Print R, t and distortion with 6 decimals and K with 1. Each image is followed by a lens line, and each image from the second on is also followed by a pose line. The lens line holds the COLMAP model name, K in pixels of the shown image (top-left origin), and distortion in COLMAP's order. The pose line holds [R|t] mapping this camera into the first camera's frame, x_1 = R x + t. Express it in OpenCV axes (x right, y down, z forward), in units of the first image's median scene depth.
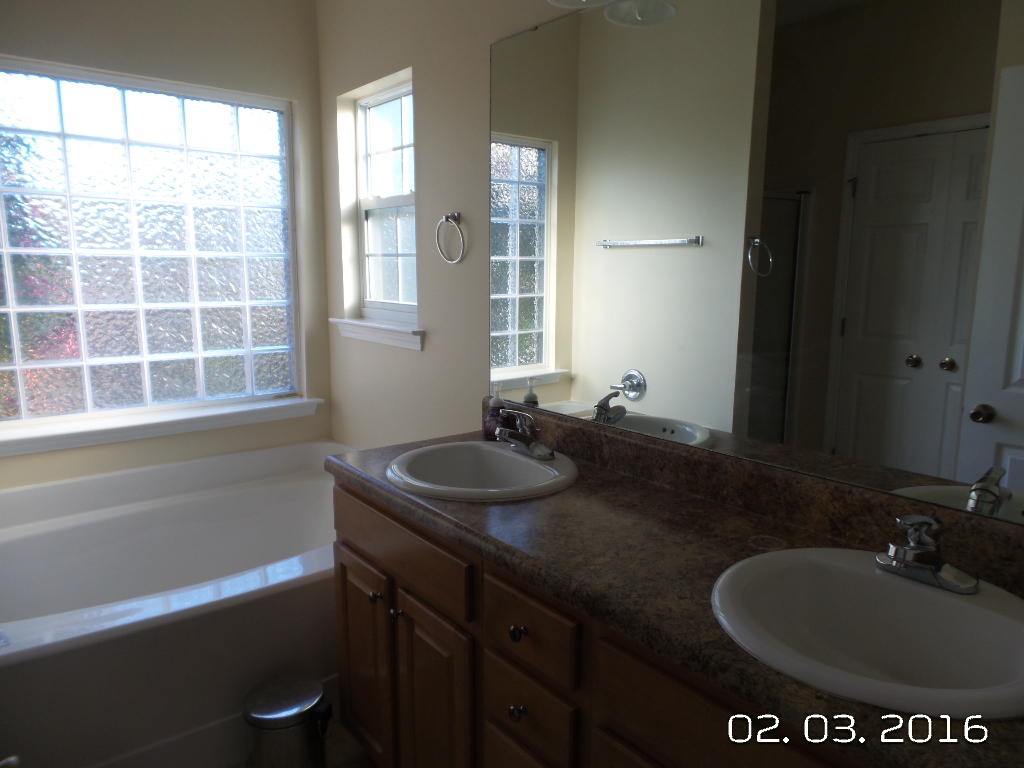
lens RADIAL K [[706.3, 0, 518.0], [0, 706.3, 383.0], [0, 0, 1]] dist [0.007715, 0.001885]
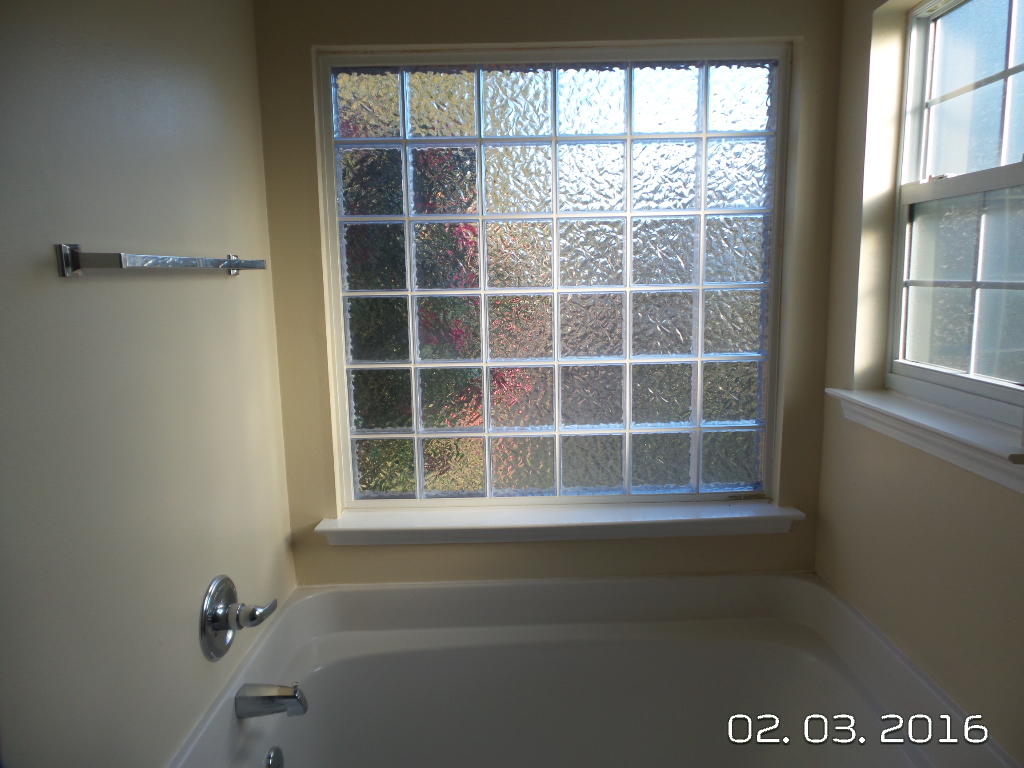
lens RADIAL K [[706.3, 0, 516.3], [0, 706.3, 387.8], [0, 0, 1]] dist [0.007715, 0.001885]
pose [[0.779715, 0.073841, -0.621765, -0.098219], [-0.077603, 0.996762, 0.021060, -0.086263], [0.621307, 0.031830, 0.782921, 0.366859]]
